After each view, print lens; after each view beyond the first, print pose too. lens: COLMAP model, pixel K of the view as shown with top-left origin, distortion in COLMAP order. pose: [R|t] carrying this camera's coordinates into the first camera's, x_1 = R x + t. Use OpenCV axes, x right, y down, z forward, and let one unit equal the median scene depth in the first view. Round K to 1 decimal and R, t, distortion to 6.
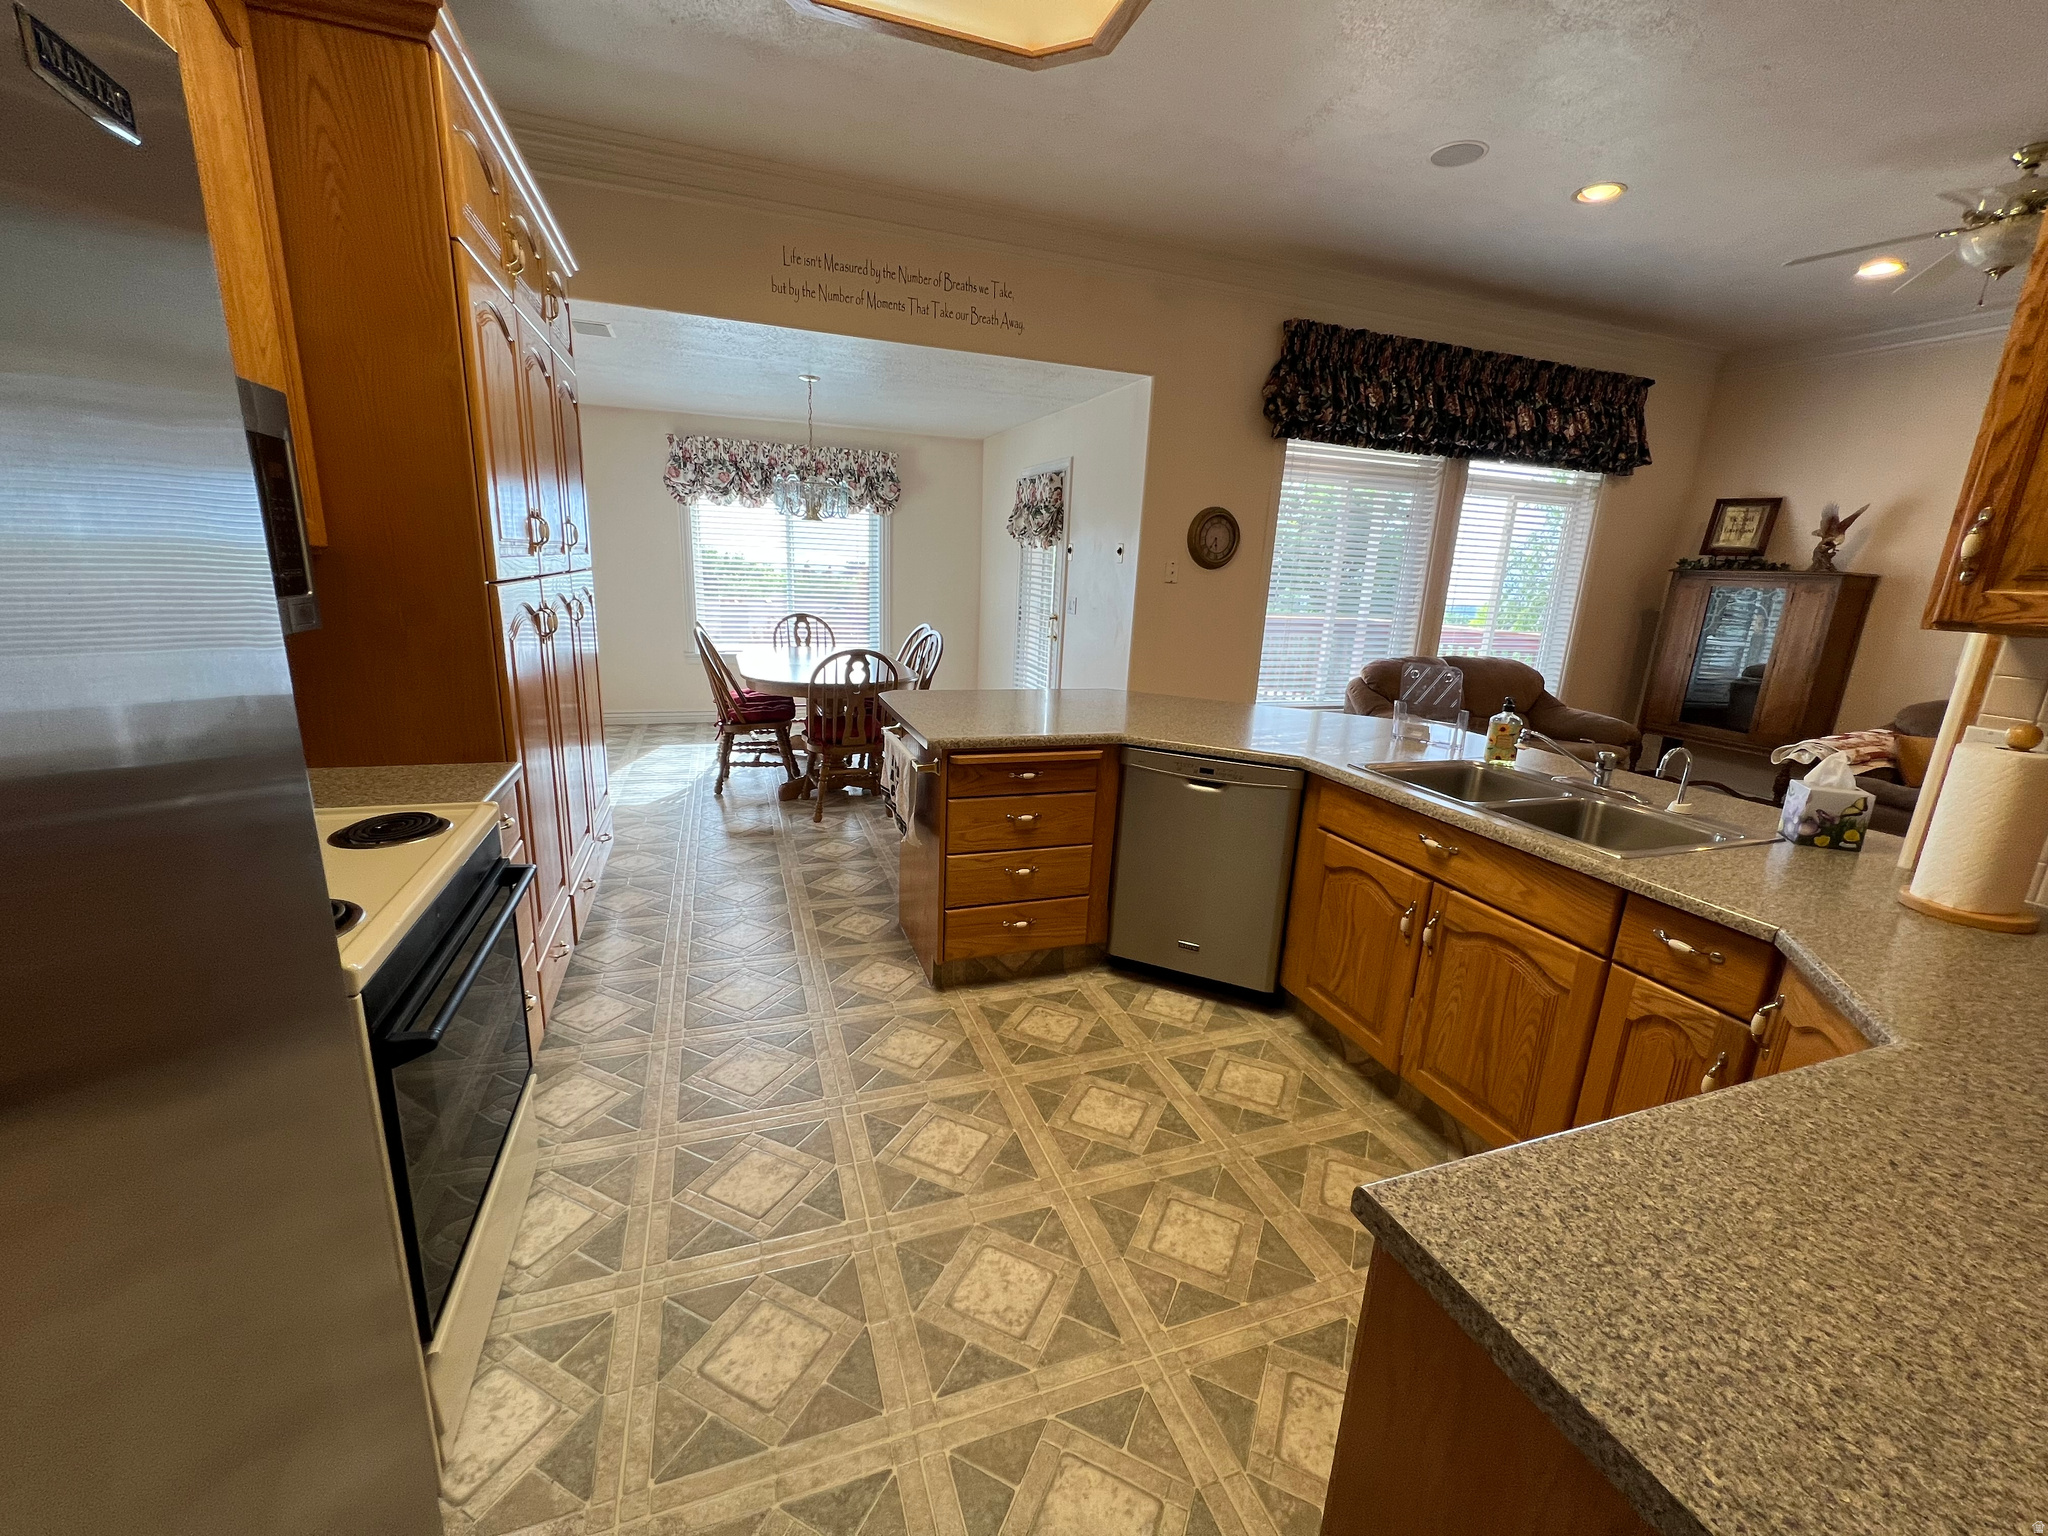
lens RADIAL K [[820.8, 0, 1013.2], [0, 820.8, 769.2], [0, 0, 1]] dist [-0.003611, 0.000651]
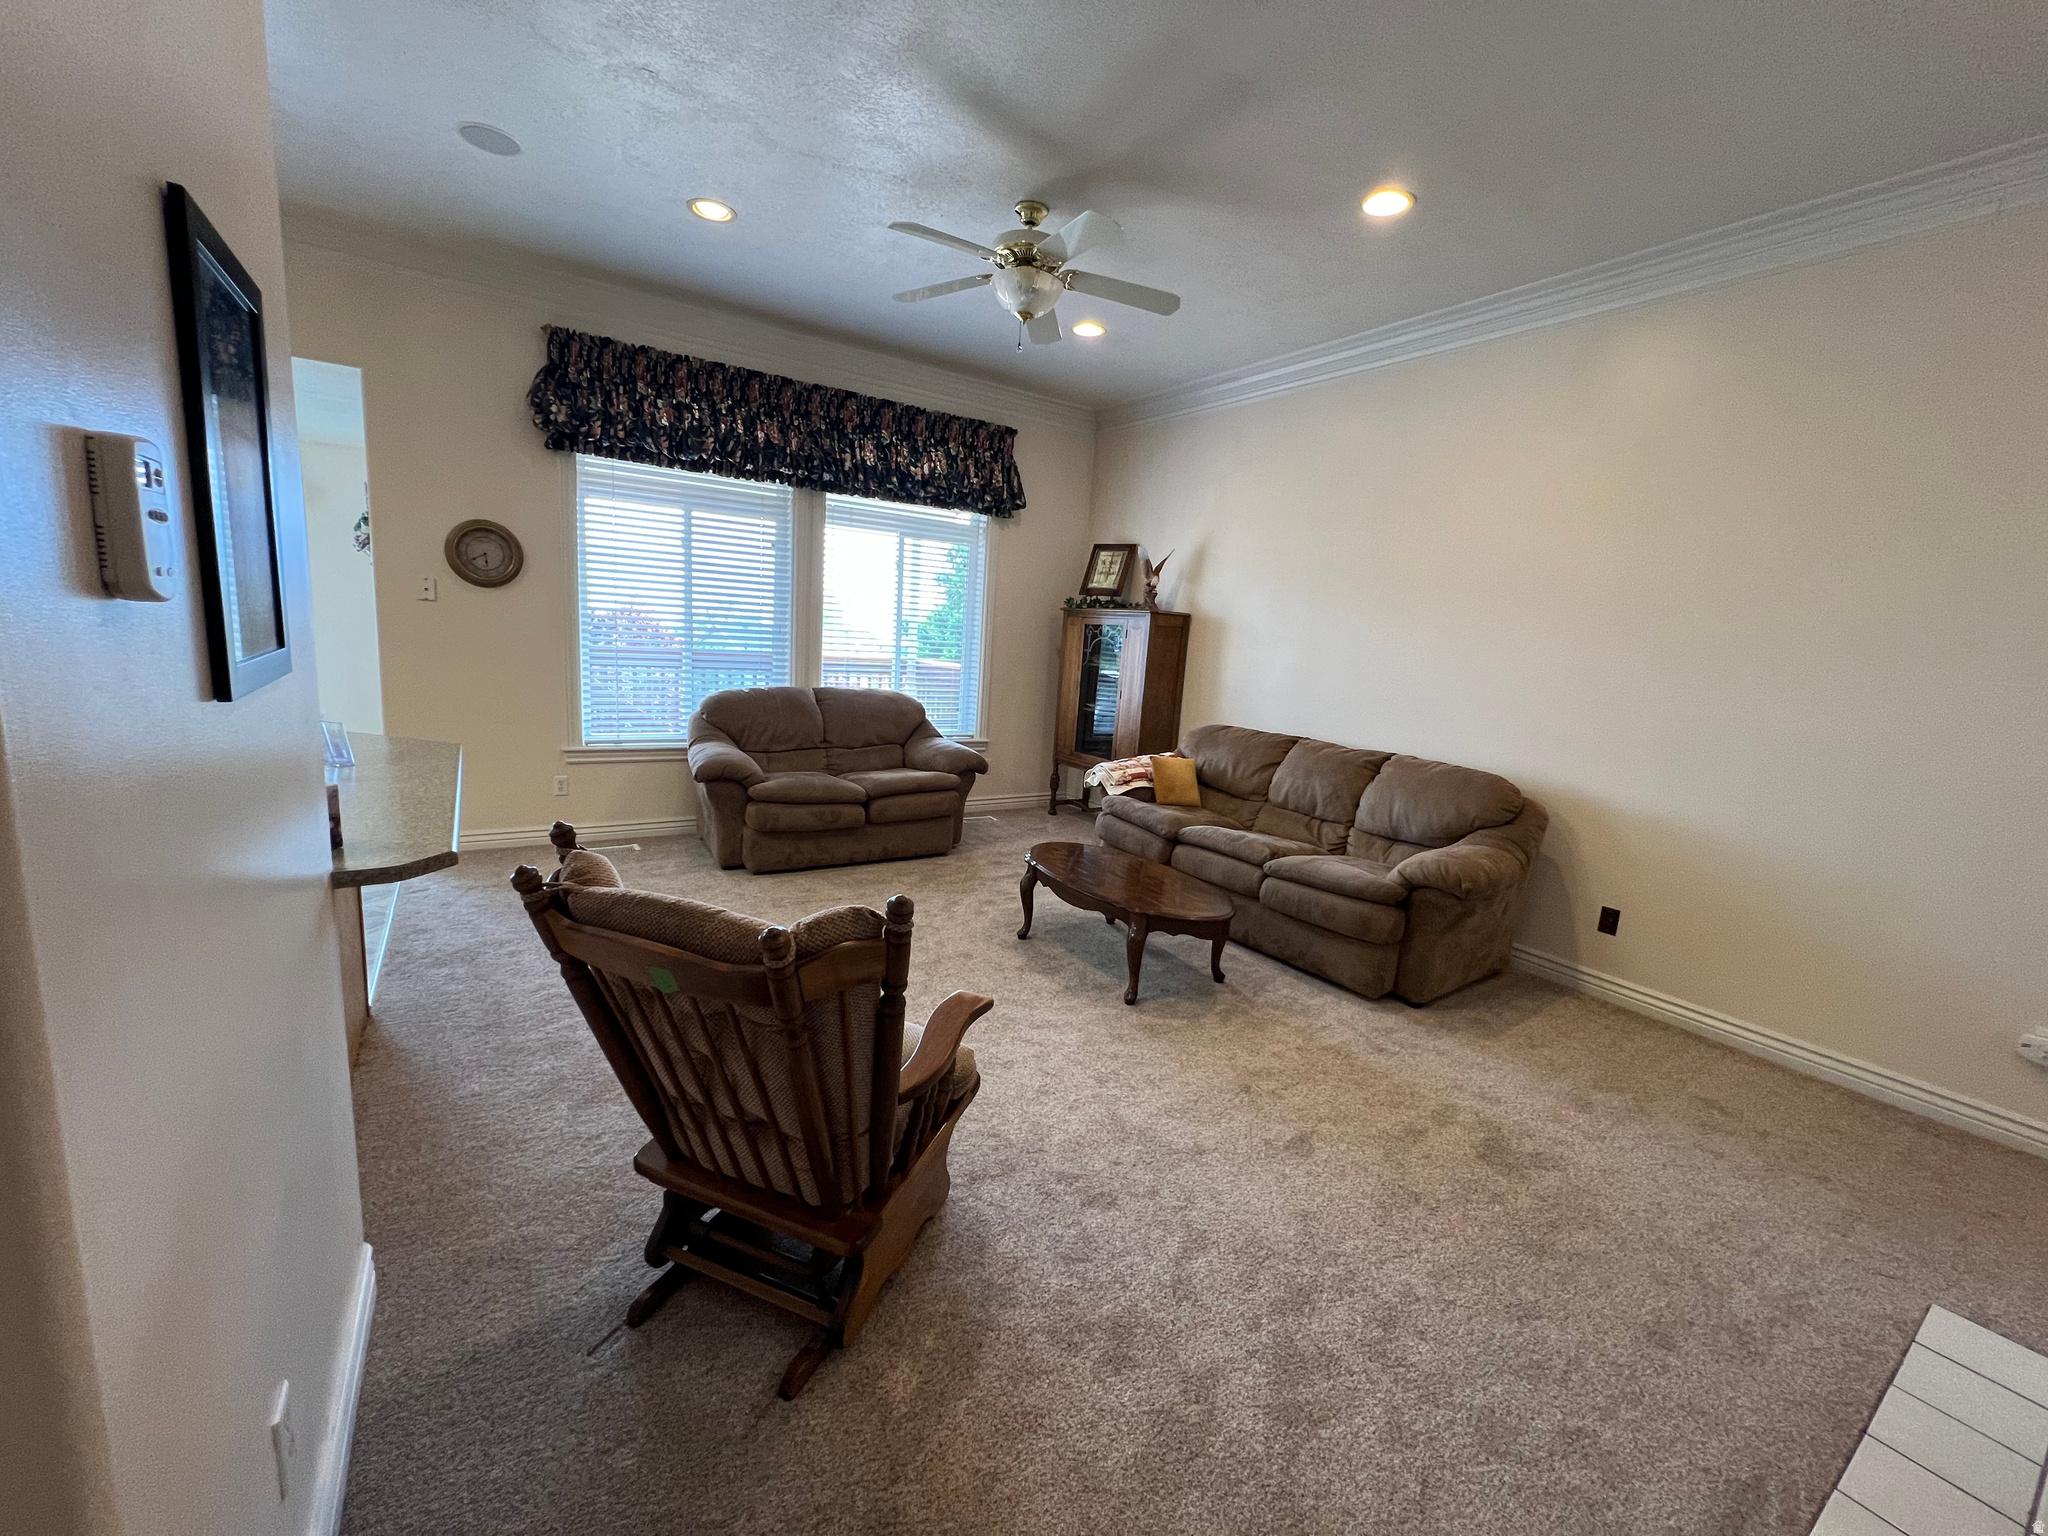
lens RADIAL K [[820.8, 0, 1019.6], [0, 820.8, 768.5], [0, 0, 1]] dist [-0.003611, 0.000651]
pose [[0.971583, -0.019349, 0.235908, 0.555390], [0.034394, 0.997616, -0.059827, 0.027425], [-0.234188, 0.066241, 0.969932, -0.001816]]
